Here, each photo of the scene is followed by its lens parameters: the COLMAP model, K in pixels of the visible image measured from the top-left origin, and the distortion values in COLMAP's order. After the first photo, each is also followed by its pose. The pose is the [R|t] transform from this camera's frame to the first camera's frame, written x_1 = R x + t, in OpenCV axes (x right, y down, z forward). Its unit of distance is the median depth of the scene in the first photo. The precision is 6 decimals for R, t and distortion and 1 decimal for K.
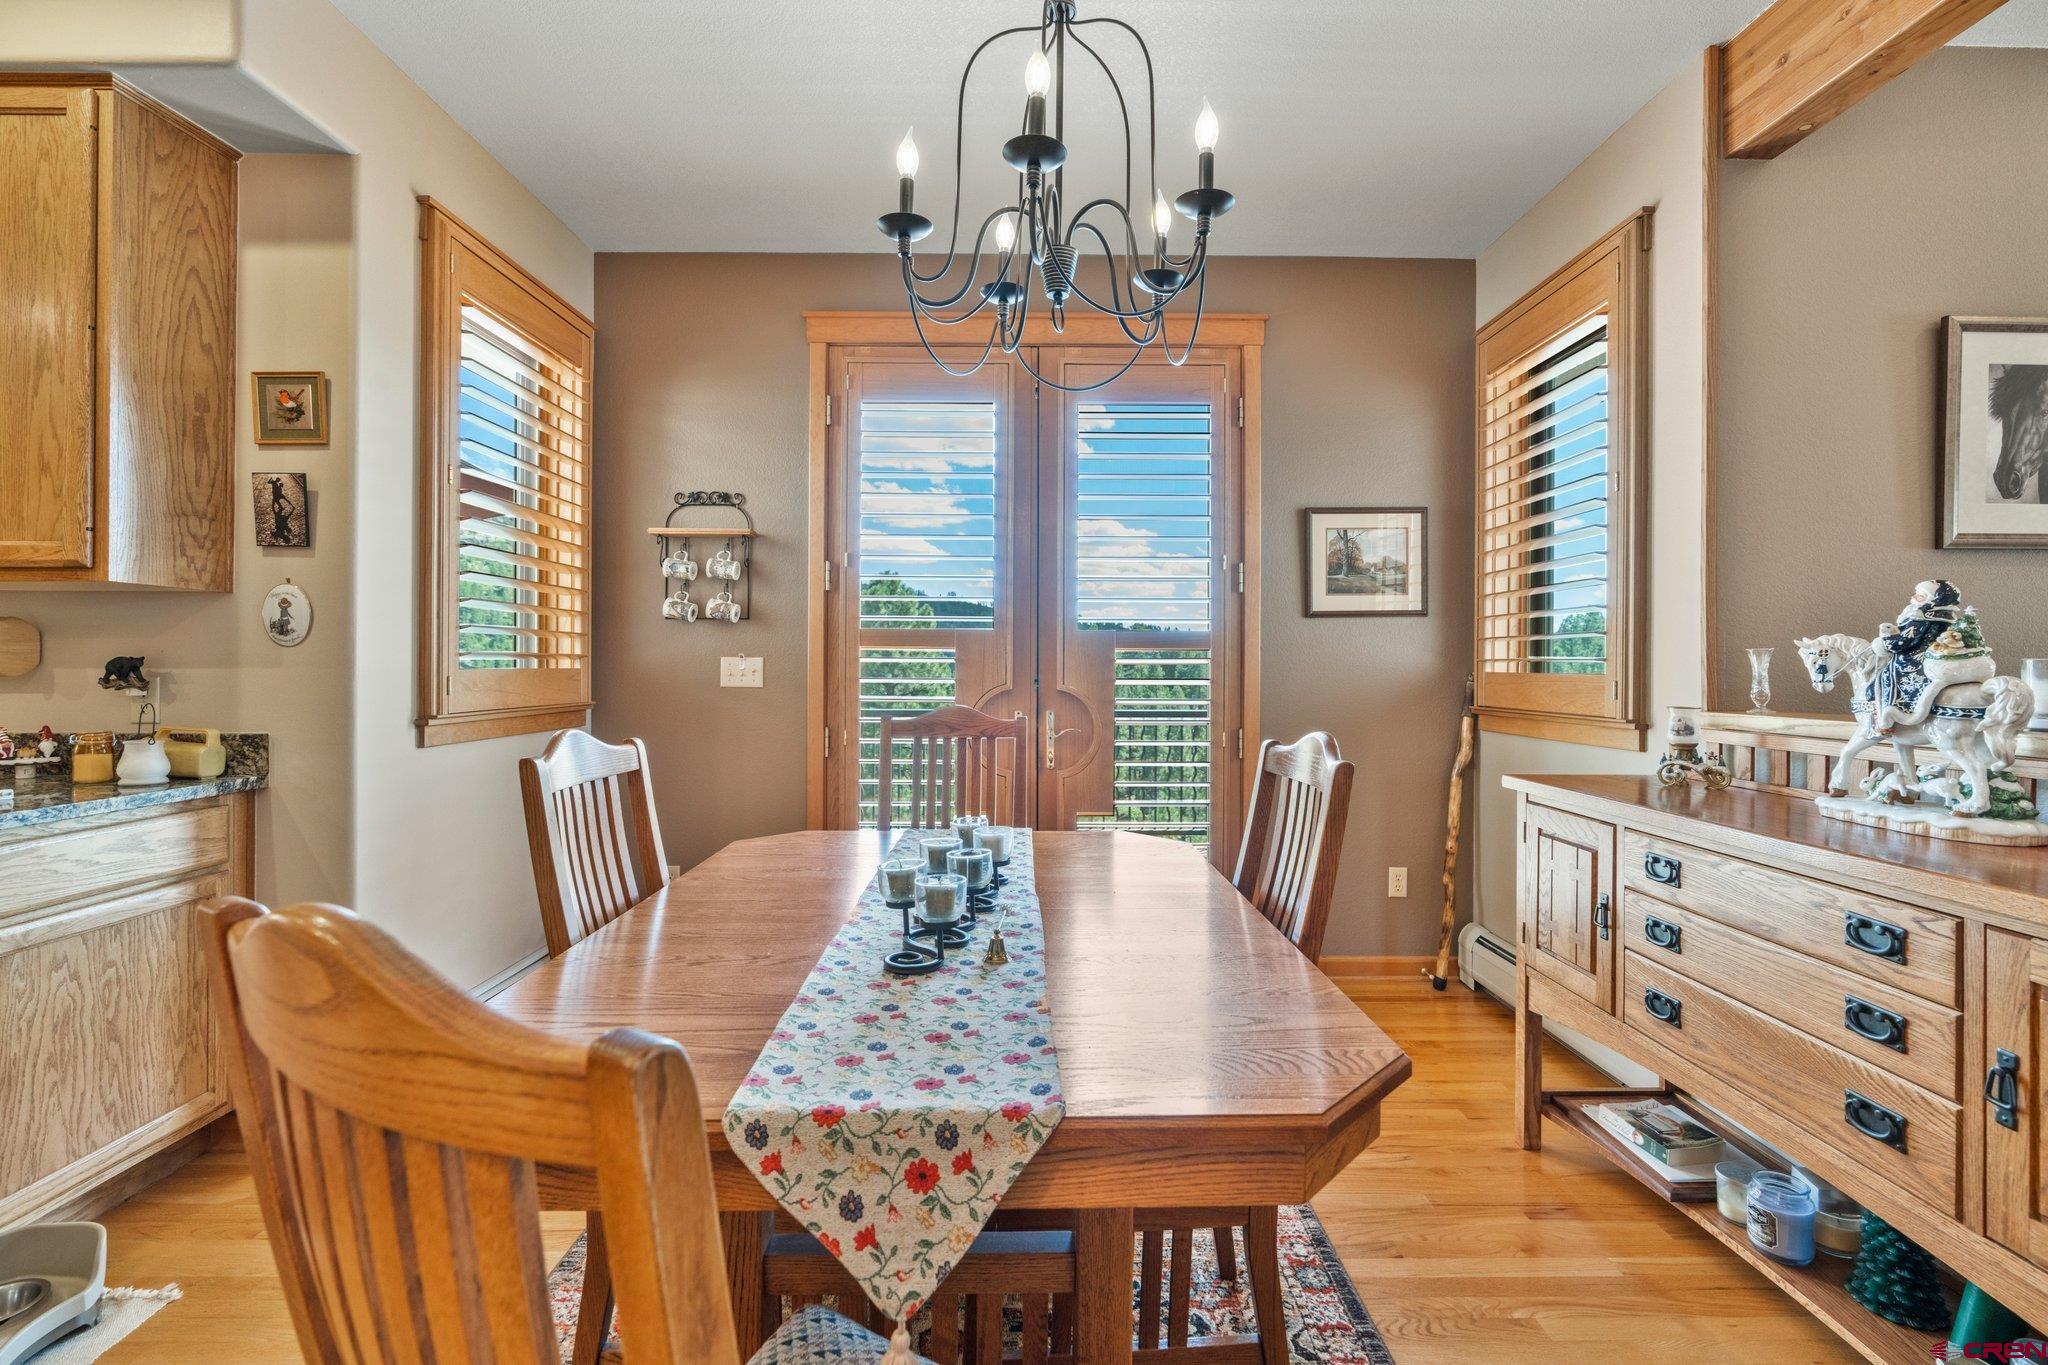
lens RADIAL K [[947.1, 0, 1037.8], [0, 947.1, 661.5], [0, 0, 1]] dist [-0.009850, 0.004005]
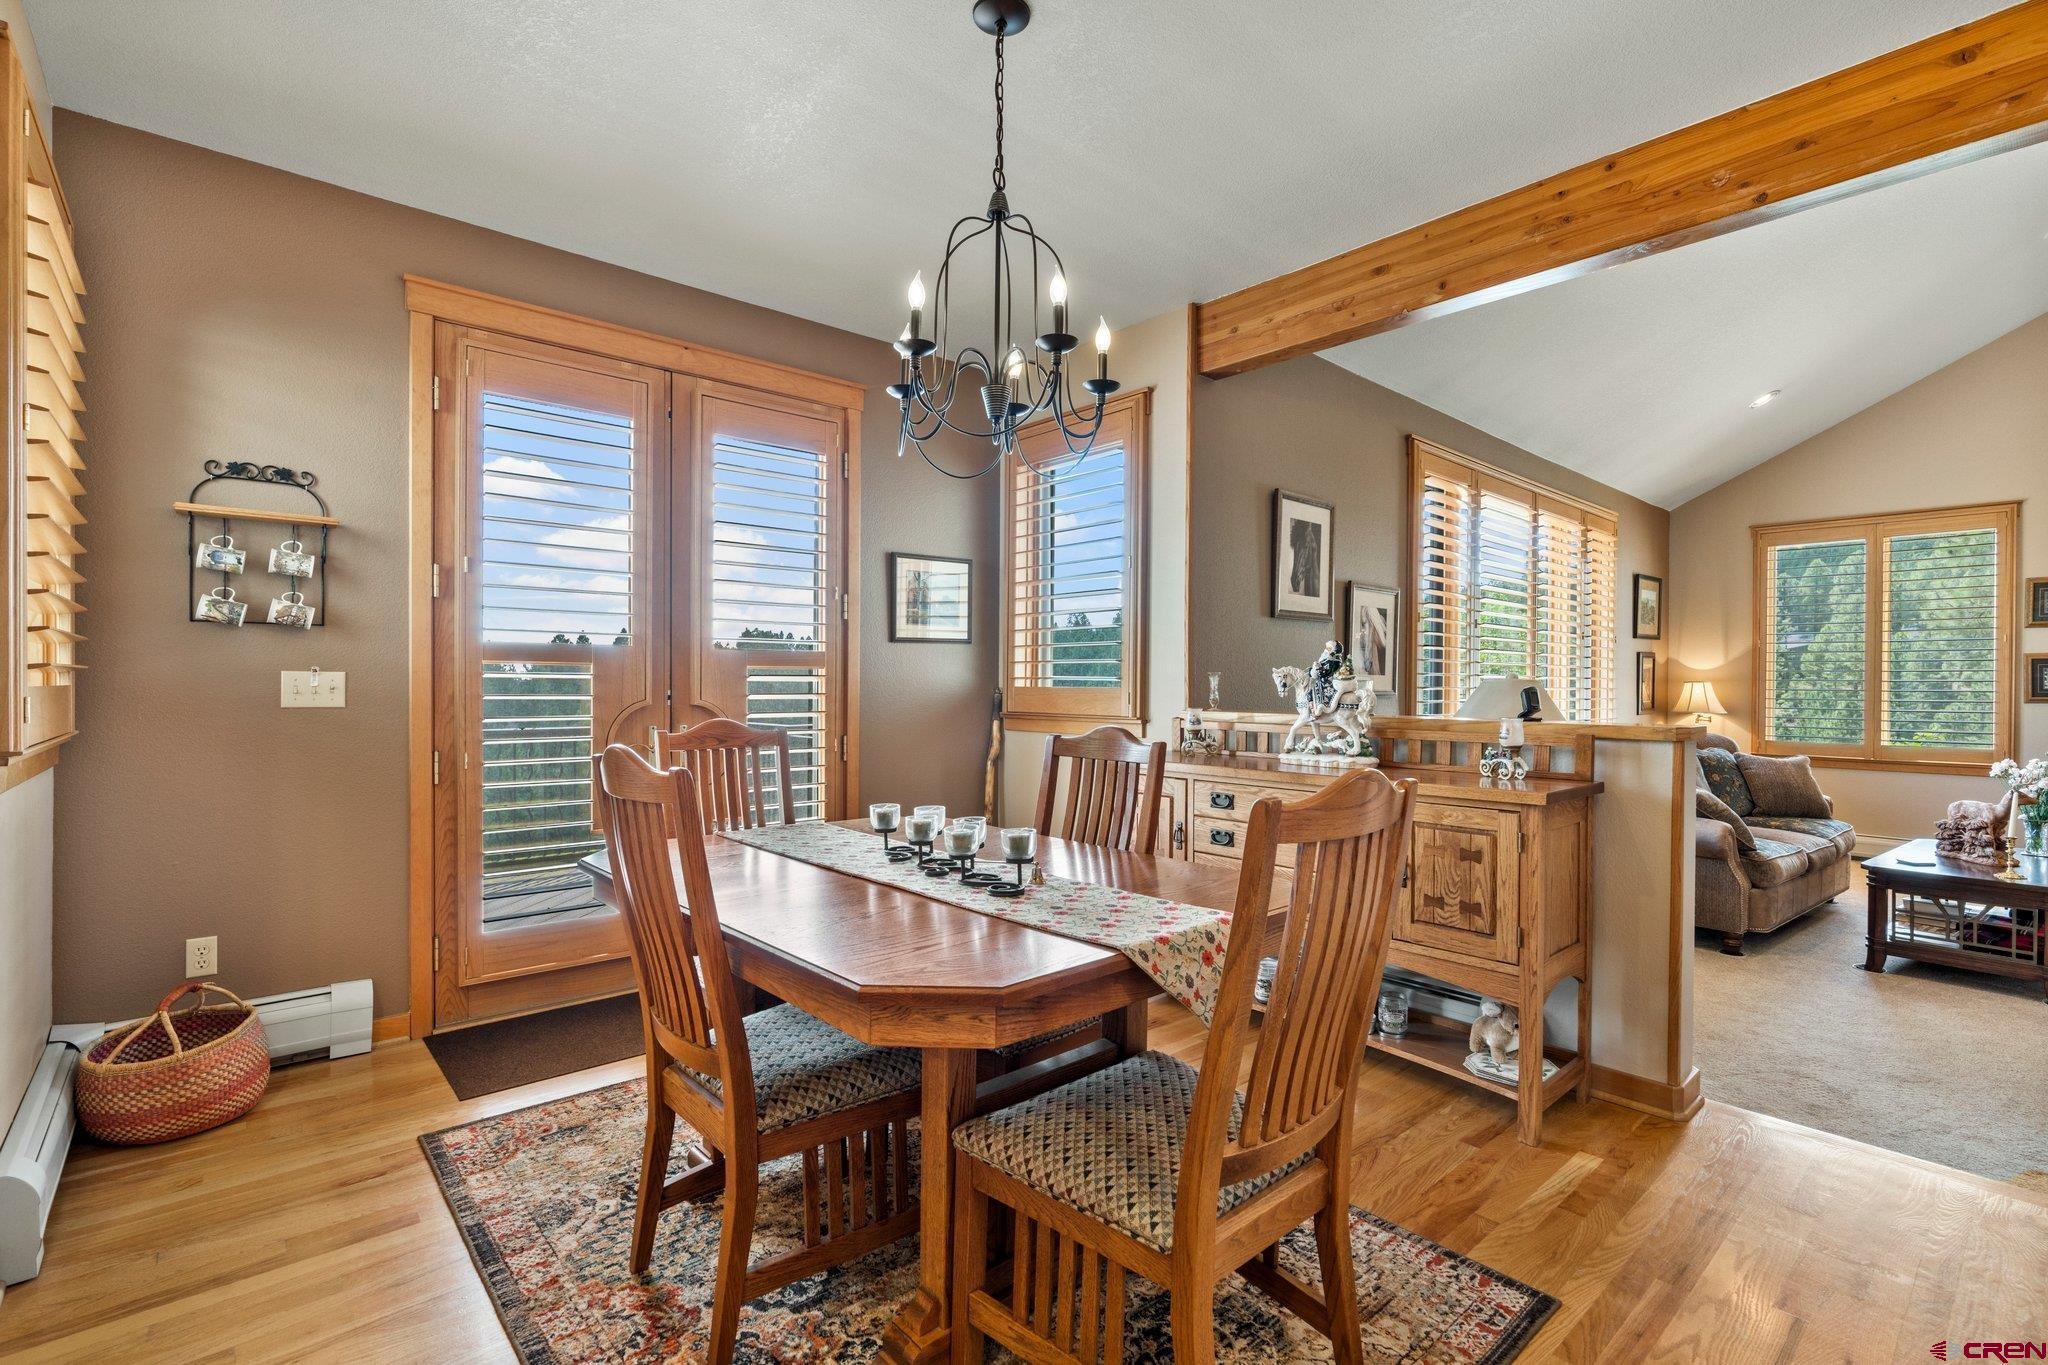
lens RADIAL K [[947.1, 0, 1026.3], [0, 947.1, 694.8], [0, 0, 1]] dist [-0.009850, 0.004005]
pose [[0.755407, -0.007571, 0.655212, -0.585939], [-0.005603, 0.999822, 0.018013, -0.002525], [-0.655232, -0.017278, 0.755230, -0.059730]]
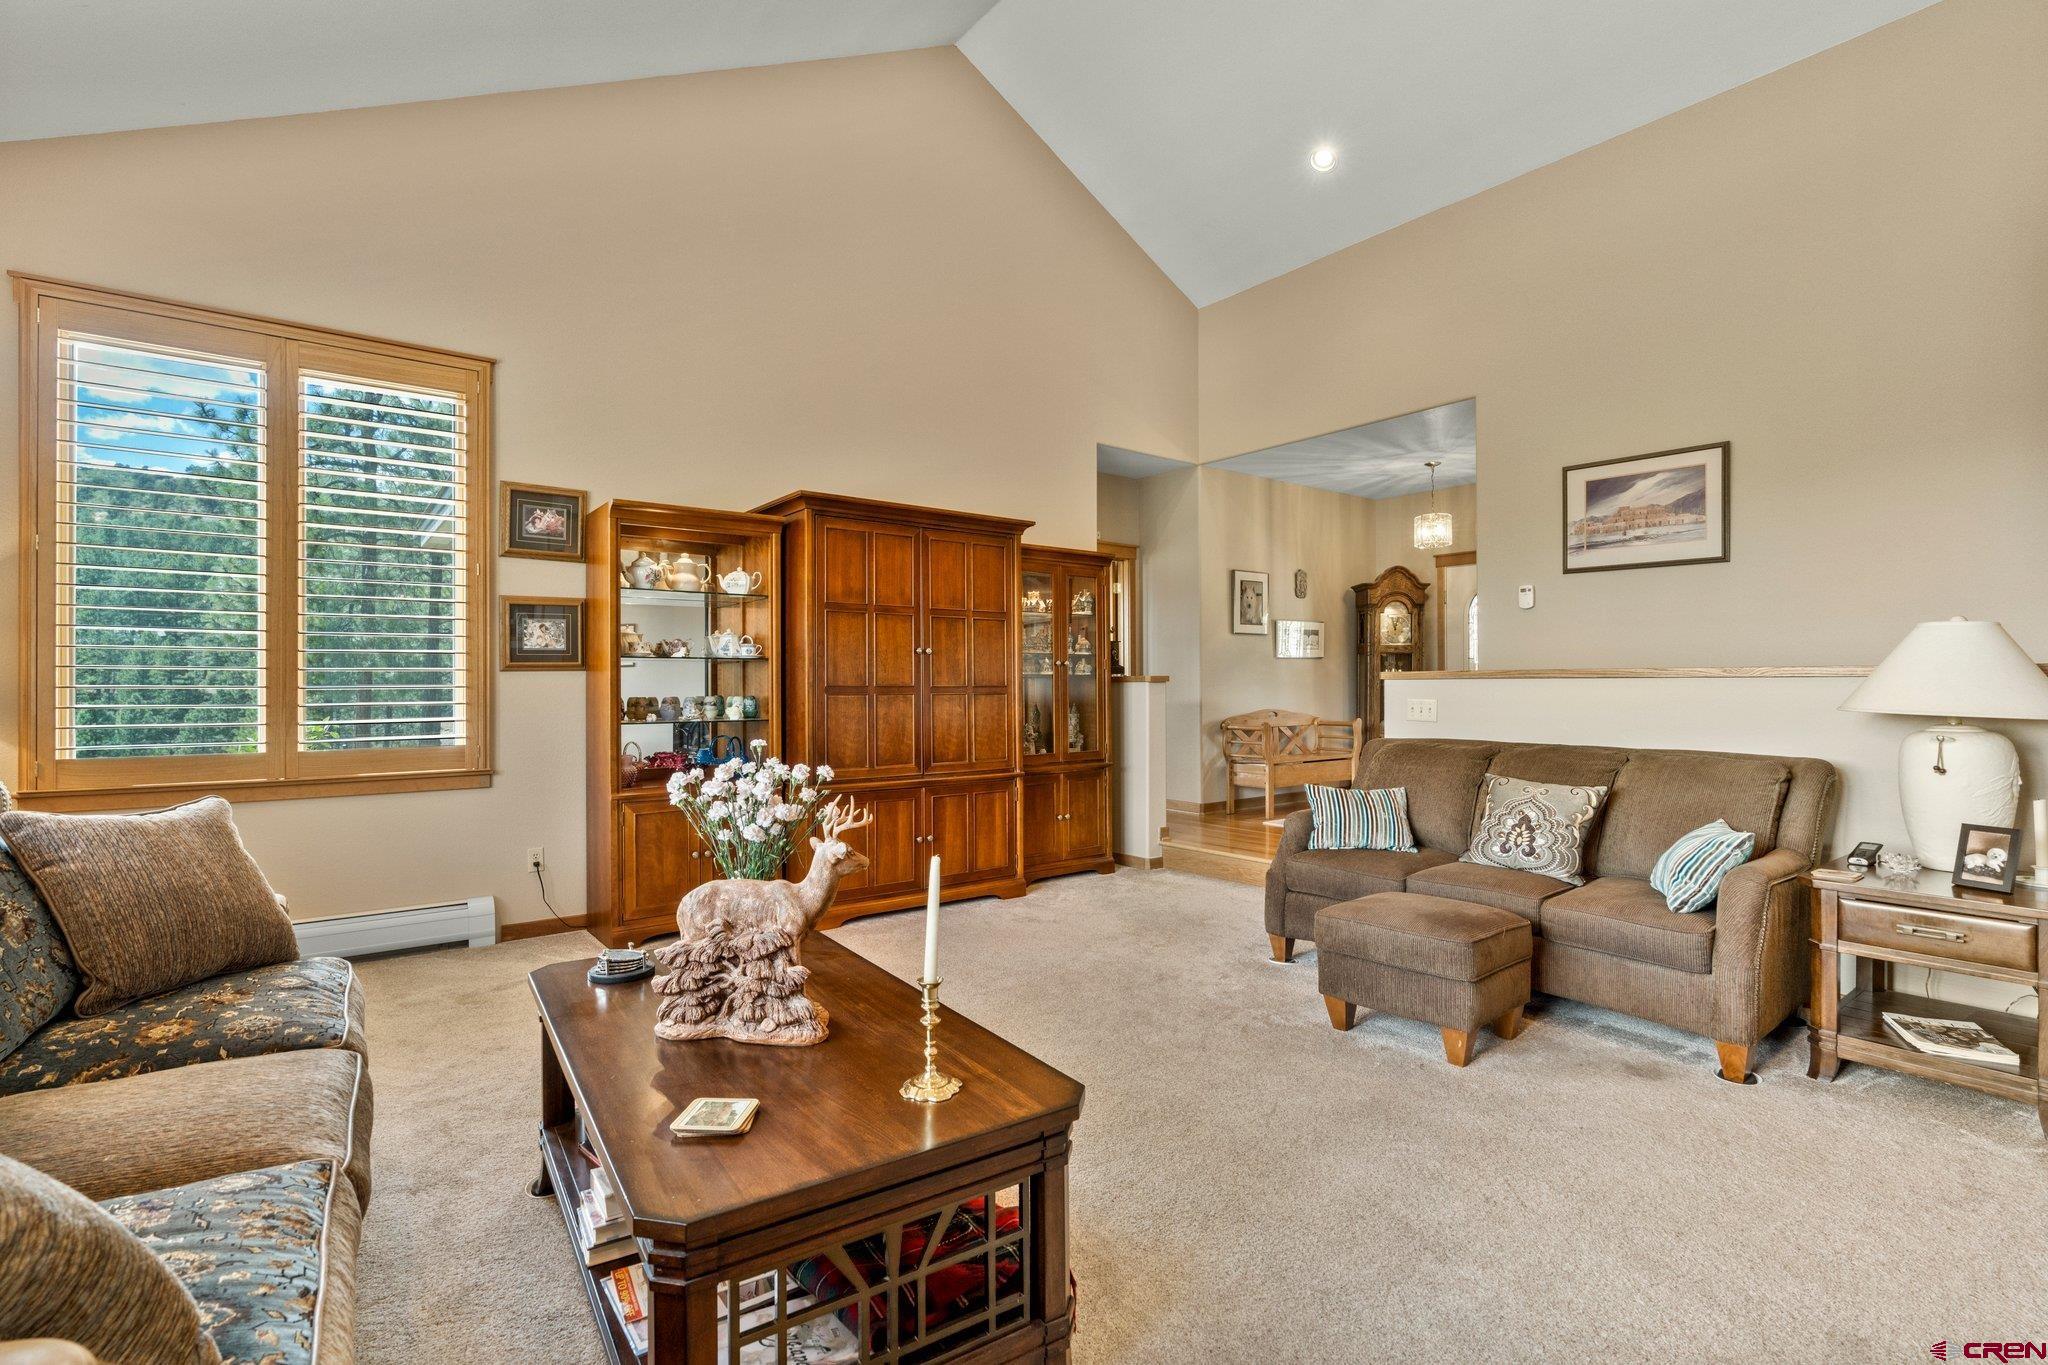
lens RADIAL K [[947.1, 0, 1036.9], [0, 947.1, 674.1], [0, 0, 1]] dist [-0.009850, 0.004005]
pose [[-0.607199, 0.007549, 0.794514, 1.435792], [-0.001081, 0.999946, -0.010326, 0.082018], [-0.794549, -0.007129, -0.607158, 0.409070]]
